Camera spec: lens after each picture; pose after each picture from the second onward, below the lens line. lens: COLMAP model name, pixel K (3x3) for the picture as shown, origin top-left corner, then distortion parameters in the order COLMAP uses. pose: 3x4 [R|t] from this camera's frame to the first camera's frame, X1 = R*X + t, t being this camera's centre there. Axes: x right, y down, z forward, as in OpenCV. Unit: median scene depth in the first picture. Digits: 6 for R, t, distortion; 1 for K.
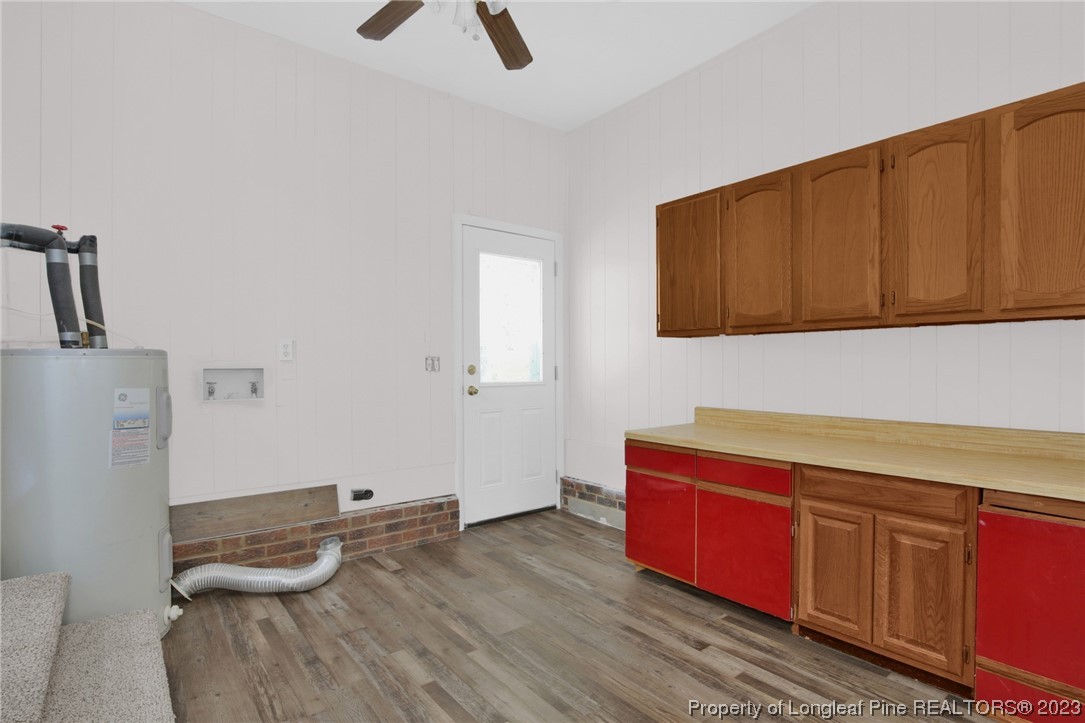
lens RADIAL K [[534.0, 0, 534.2], [0, 534.0, 365.0], [0, 0, 1]] dist [-0.021593, 0.000151]
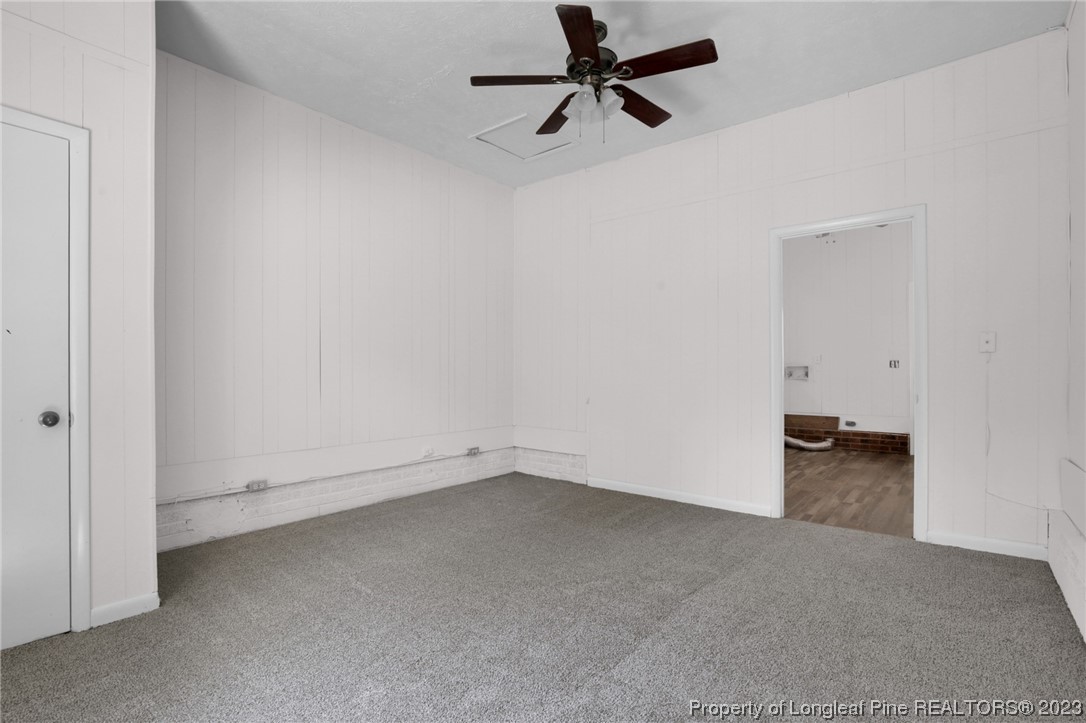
lens RADIAL K [[534.4, 0, 534.7], [0, 534.4, 365.0], [0, 0, 1]] dist [-0.021593, 0.000151]
pose [[0.221965, -0.003466, -0.975048, 1.567920], [-0.000064, 0.999994, -0.003569, 0.008208], [0.975055, 0.000855, 0.221964, -0.786176]]
